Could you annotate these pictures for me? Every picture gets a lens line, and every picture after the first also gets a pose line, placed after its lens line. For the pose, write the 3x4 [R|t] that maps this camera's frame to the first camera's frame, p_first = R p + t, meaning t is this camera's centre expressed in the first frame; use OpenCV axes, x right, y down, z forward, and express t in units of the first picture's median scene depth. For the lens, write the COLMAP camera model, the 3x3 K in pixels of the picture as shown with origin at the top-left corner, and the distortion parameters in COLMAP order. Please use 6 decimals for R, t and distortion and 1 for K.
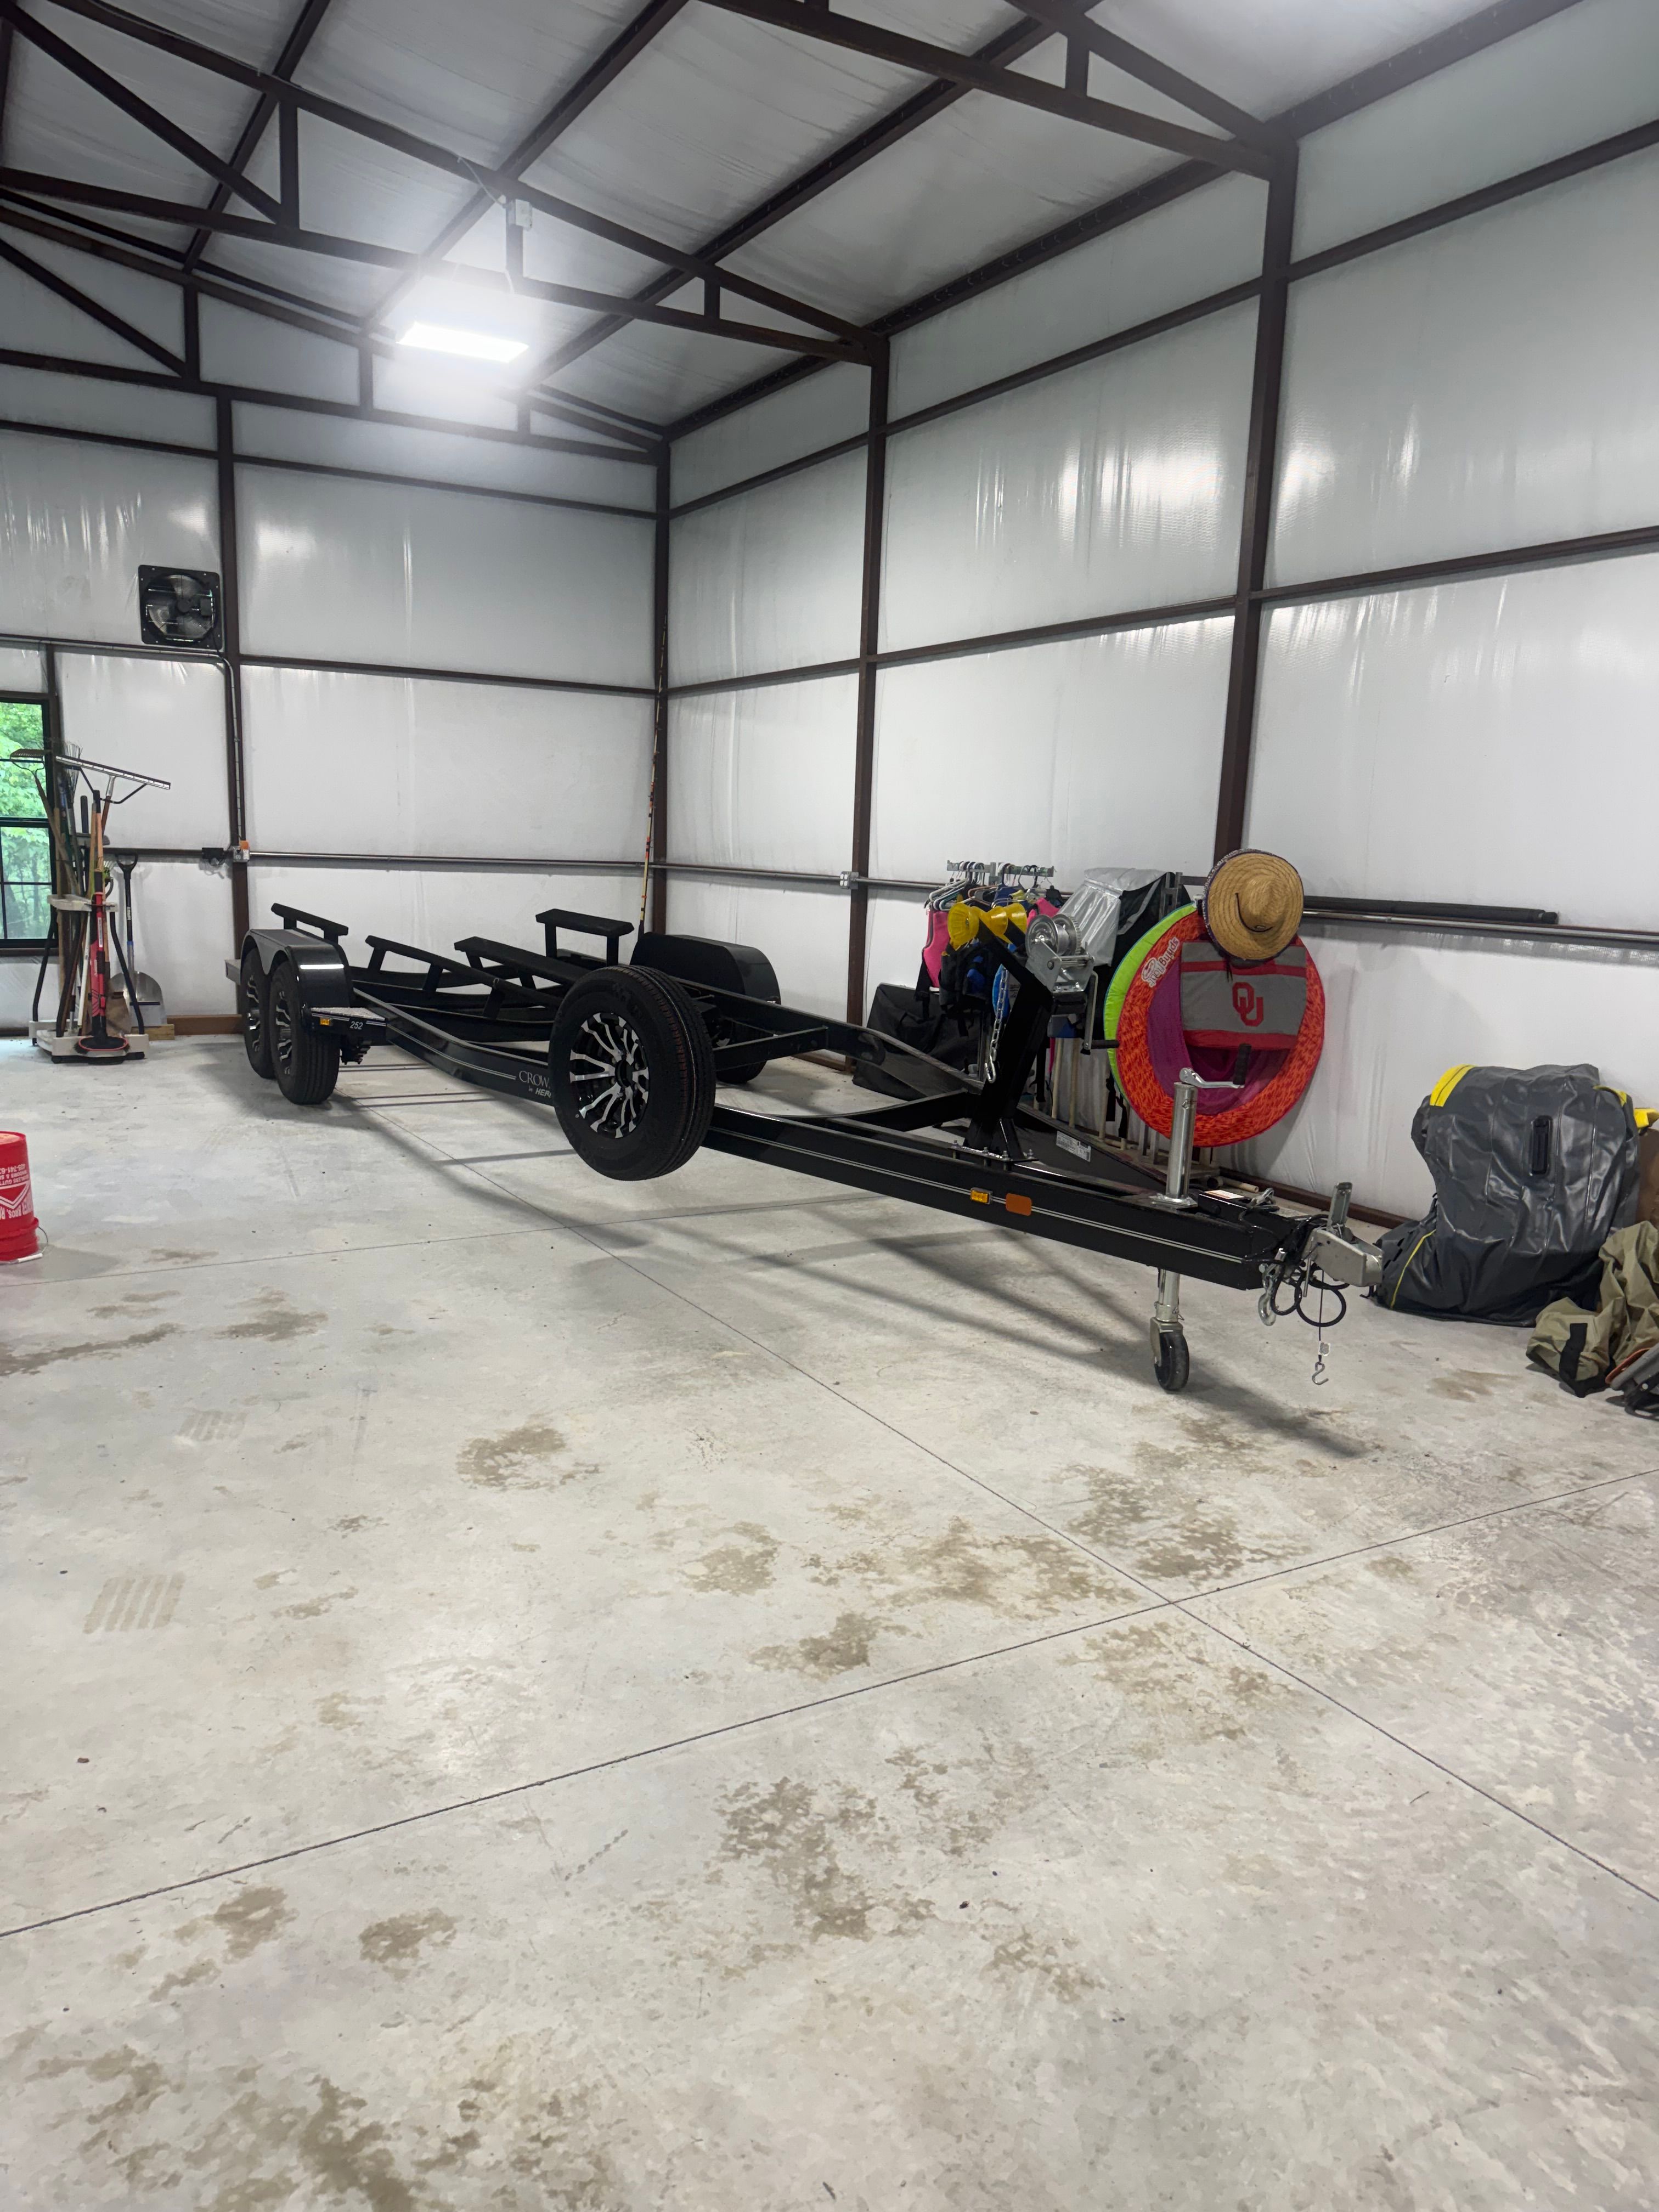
lens RADIAL K [[1541.4, 0, 819.5], [0, 1541.4, 1159.3], [0, 0, 1]] dist [0.077024, -0.068344]
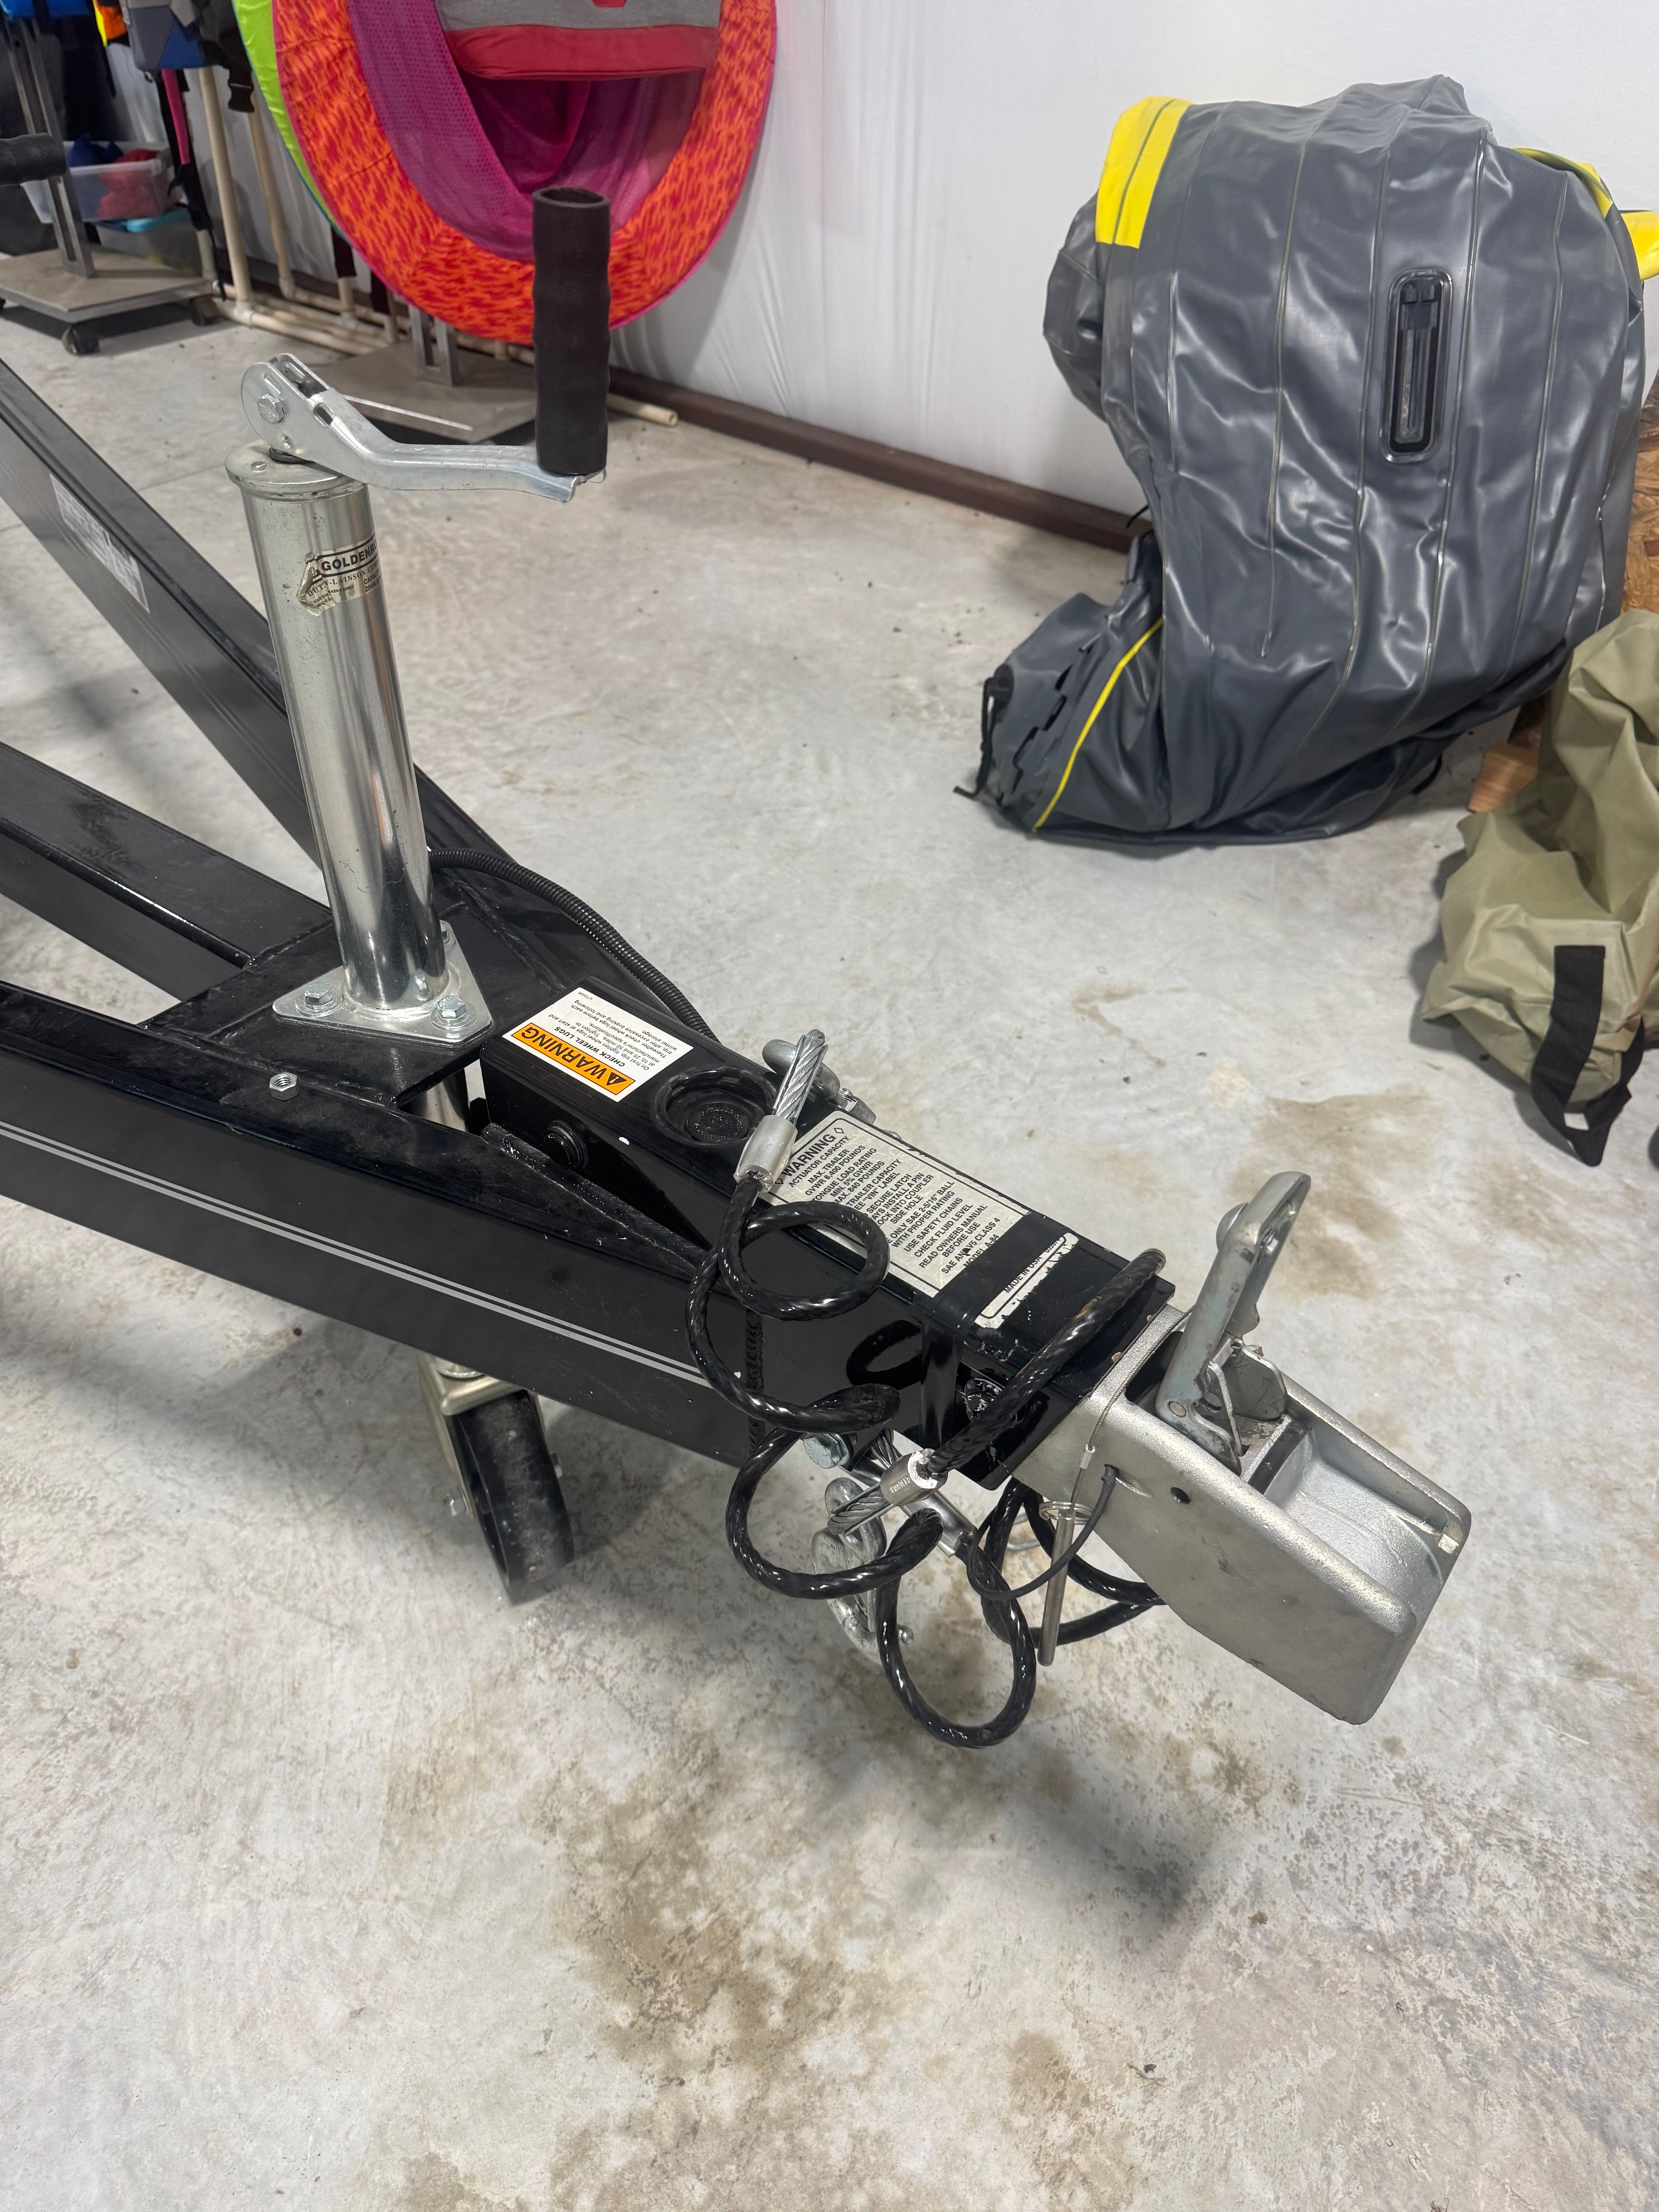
lens RADIAL K [[1589.0, 0, 821.4], [0, 1589.0, 1113.9], [0, 0, 1]] dist [-0.001789, -0.003034]
pose [[0.929075, -0.254509, 0.268412, 0.147700], [0.086145, 0.854576, 0.512131, -0.046905], [-0.359721, -0.452685, 0.815890, 0.519602]]
